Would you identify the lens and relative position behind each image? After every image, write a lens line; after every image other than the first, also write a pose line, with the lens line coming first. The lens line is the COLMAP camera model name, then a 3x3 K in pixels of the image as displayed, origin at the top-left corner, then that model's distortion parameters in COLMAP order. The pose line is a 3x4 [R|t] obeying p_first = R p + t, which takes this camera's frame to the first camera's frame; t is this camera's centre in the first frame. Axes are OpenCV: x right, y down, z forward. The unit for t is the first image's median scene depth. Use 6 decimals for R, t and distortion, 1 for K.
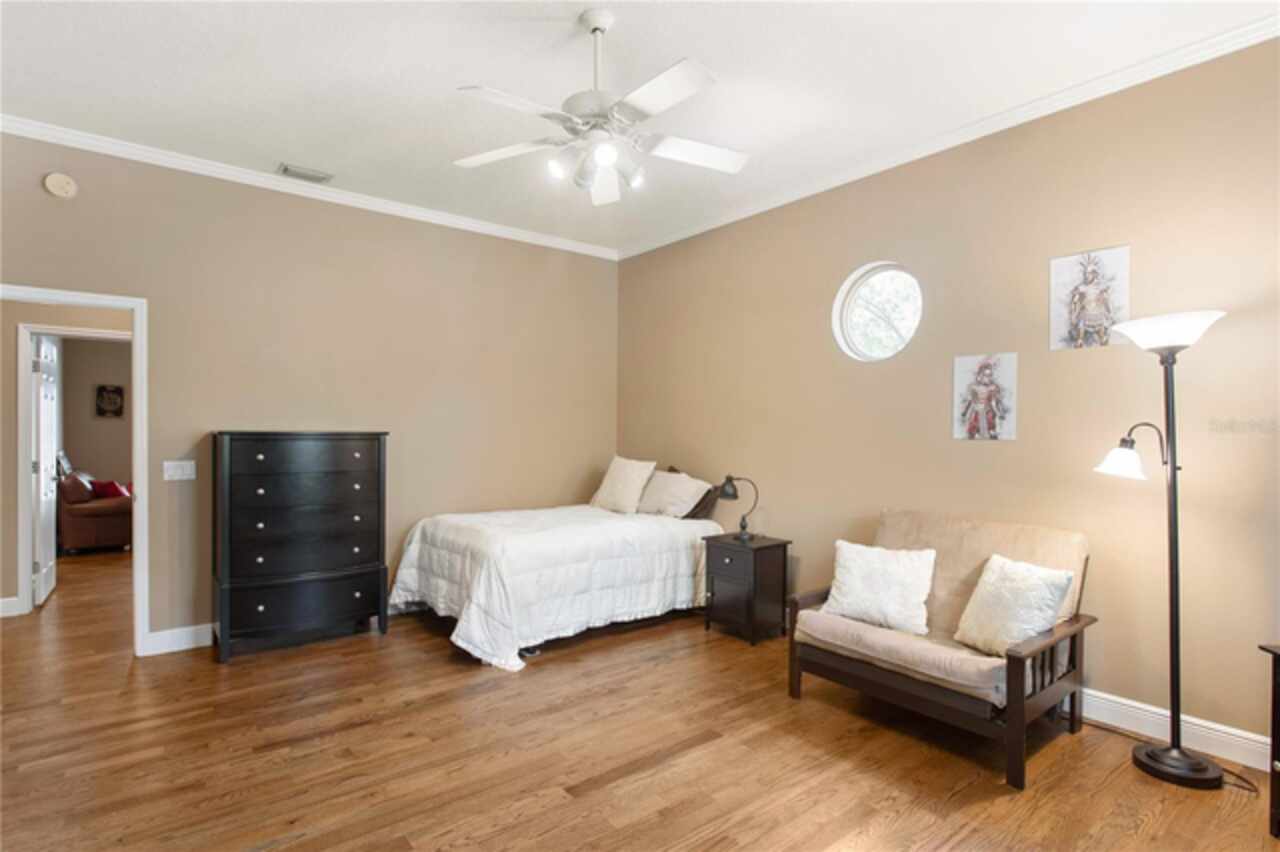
lens RADIAL K [[641.0, 0, 653.4], [0, 641.0, 429.6], [0, 0, 1]] dist [-0.001628, -0.000425]
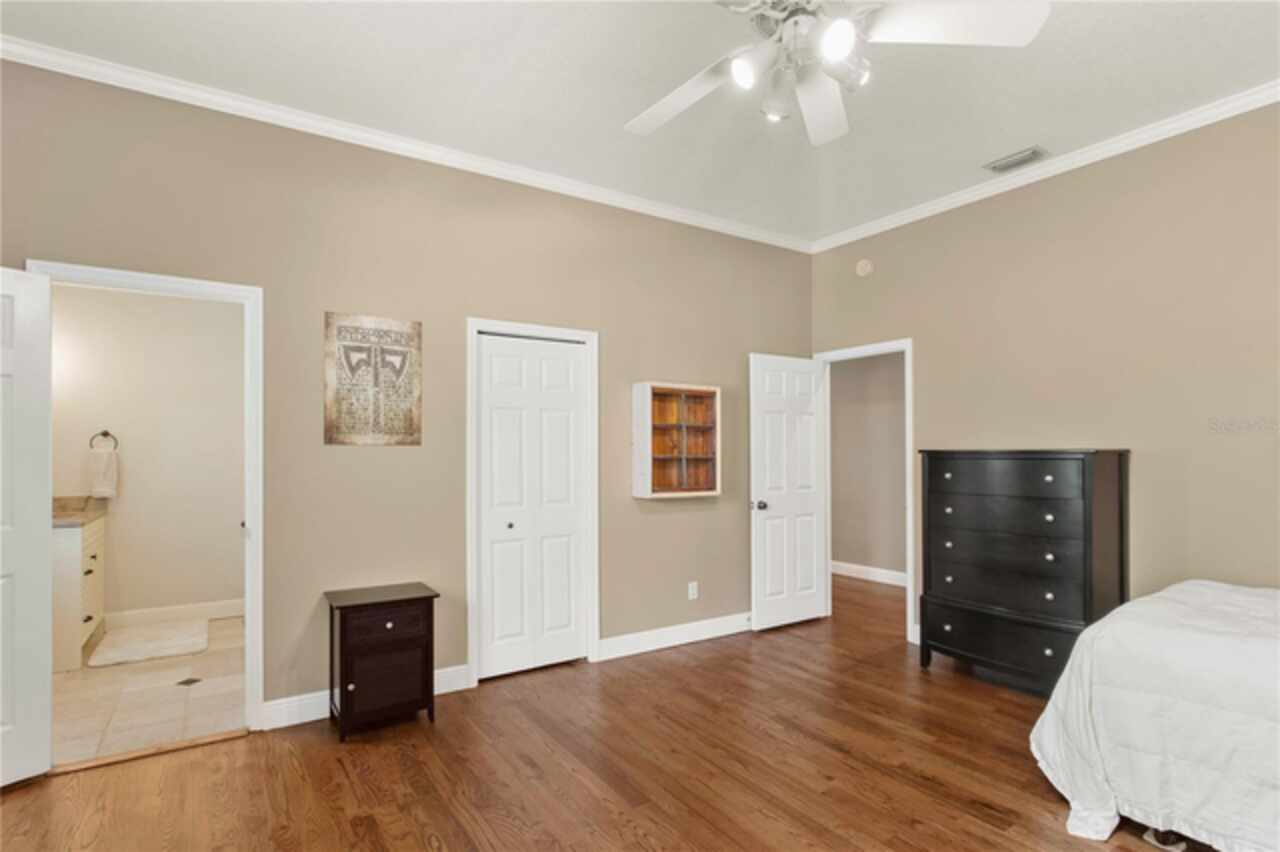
lens RADIAL K [[647.5, 0, 641.1], [0, 647.5, 449.6], [0, 0, 1]] dist [-0.000550, -0.000170]
pose [[-0.103167, -0.011184, -0.994601, 0.593889], [0.004535, 0.999921, -0.011714, 0.015470], [0.994654, -0.005719, -0.103108, 0.852036]]
